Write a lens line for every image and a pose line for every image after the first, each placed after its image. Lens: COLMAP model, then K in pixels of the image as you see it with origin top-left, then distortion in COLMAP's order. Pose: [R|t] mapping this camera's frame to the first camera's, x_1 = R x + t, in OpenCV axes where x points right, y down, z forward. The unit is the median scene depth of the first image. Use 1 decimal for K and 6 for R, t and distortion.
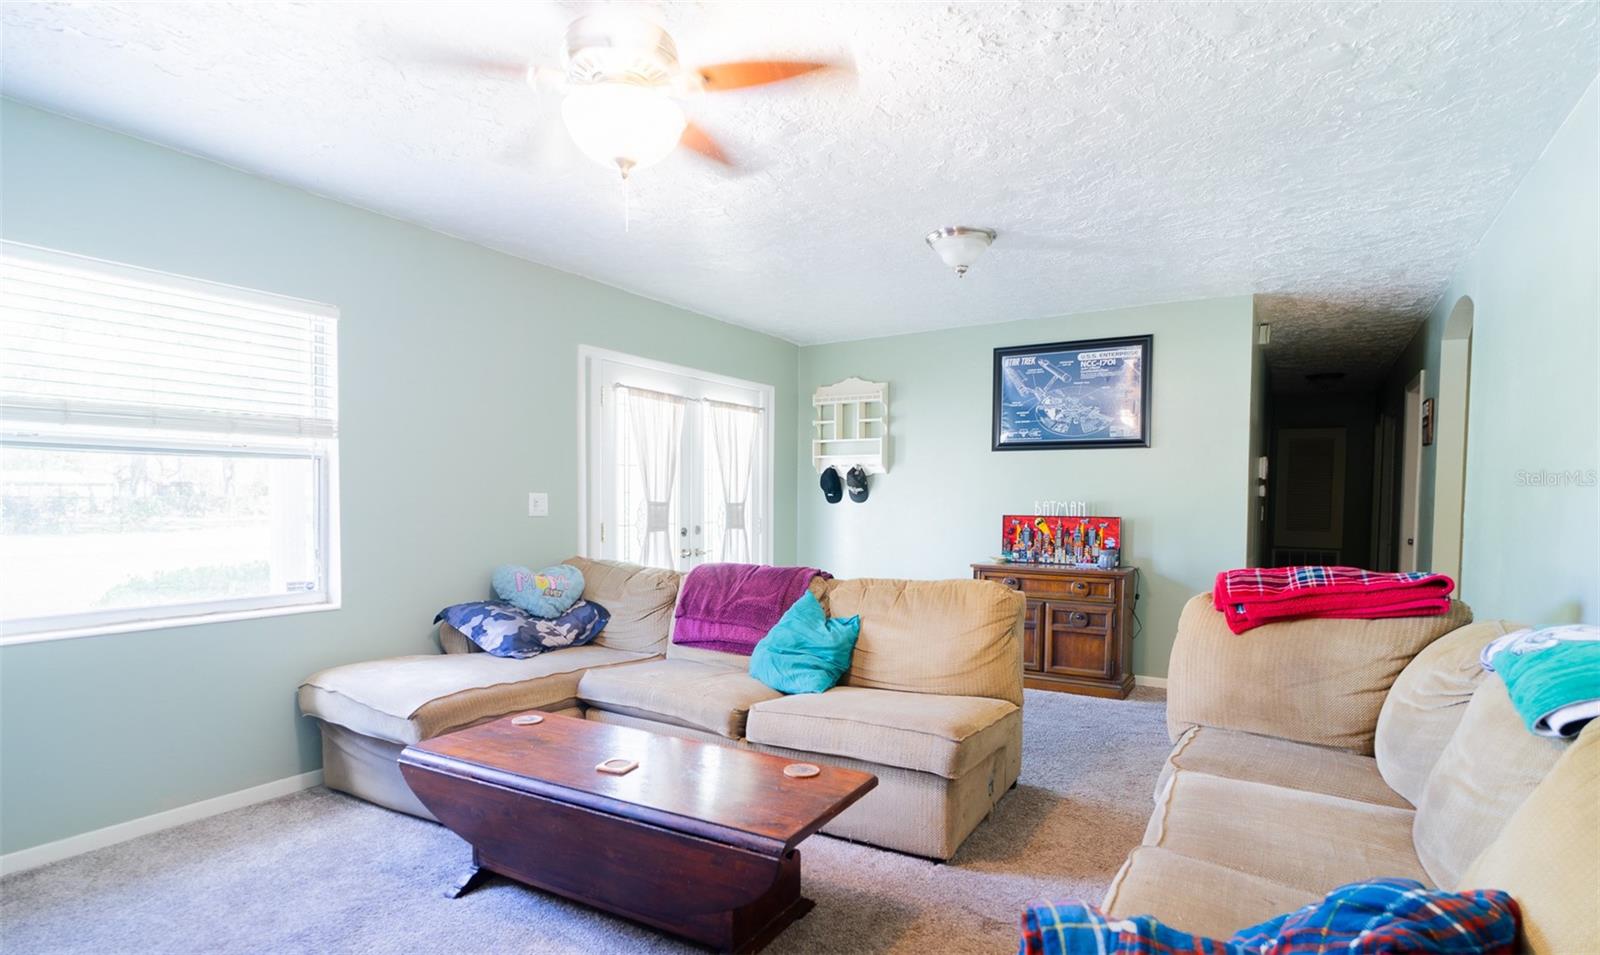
lens RADIAL K [[820.7, 0, 790.3], [0, 820.7, 531.8], [0, 0, 1]] dist [0.002679, 0.000057]
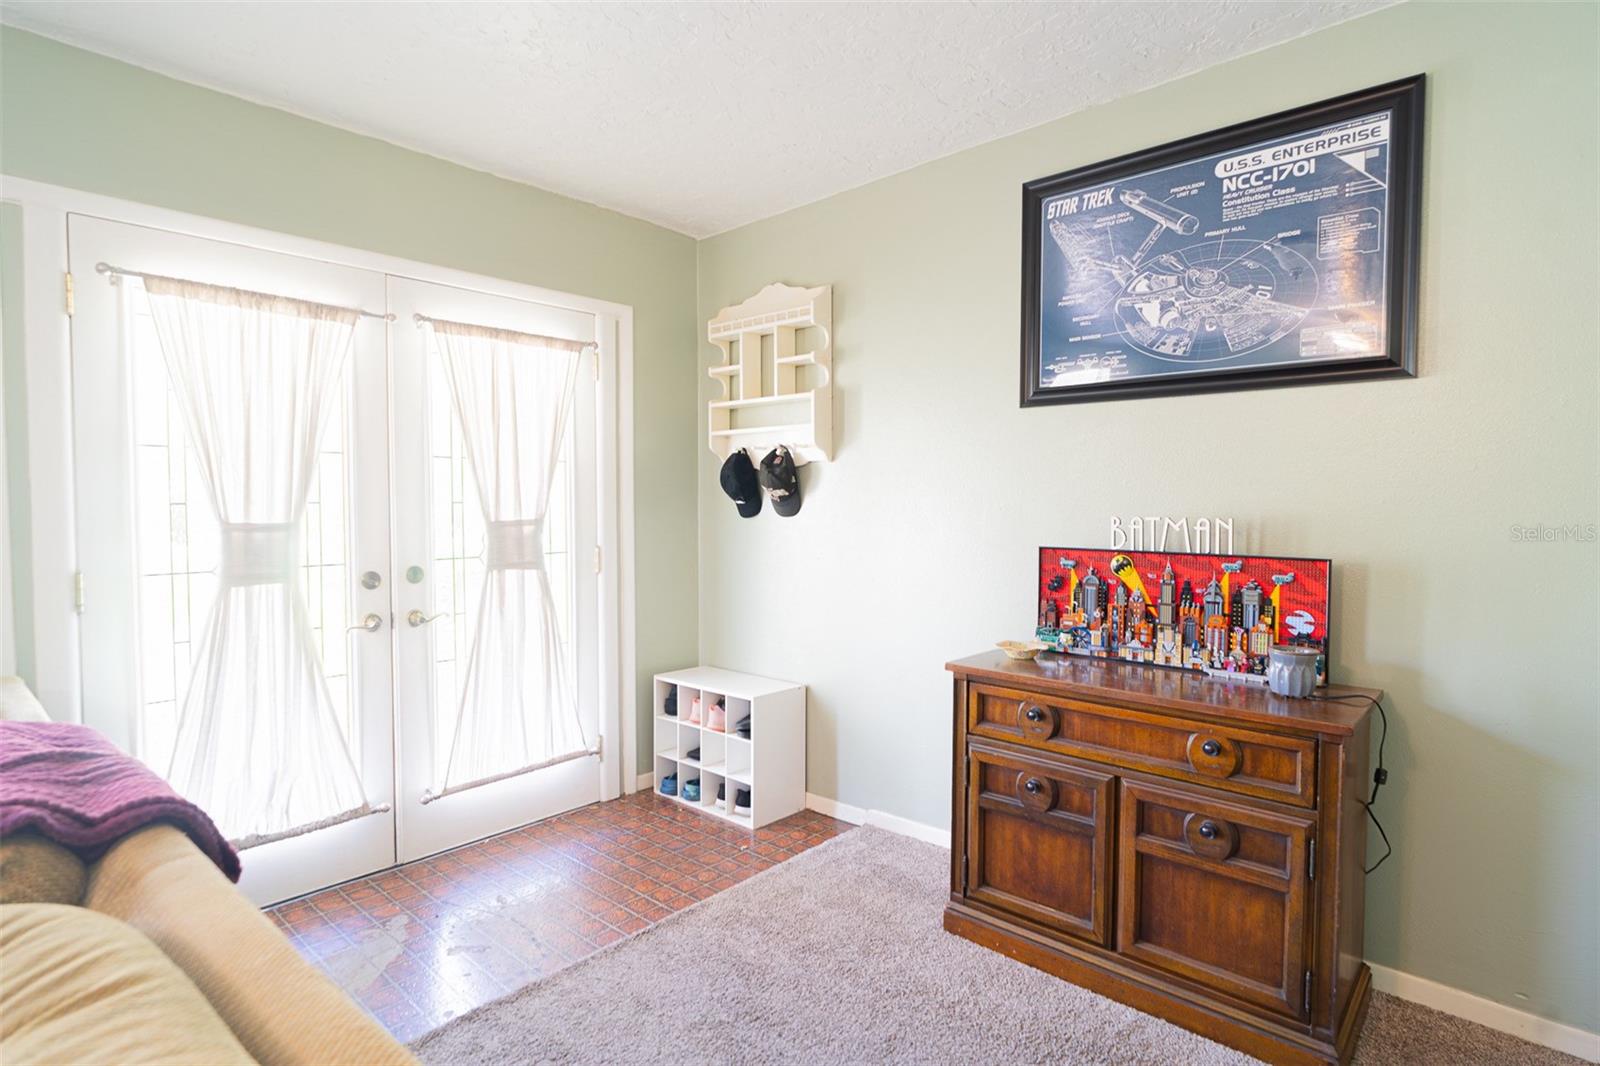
lens RADIAL K [[820.0, 0, 785.7], [0, 820.0, 529.2], [0, 0, 1]] dist [-0.001451, 0.002201]
pose [[0.981217, 0.000342, -0.192906, 0.216332], [-0.000758, 0.999998, -0.002081, -0.029947], [0.192905, 0.002188, 0.981215, 0.549258]]
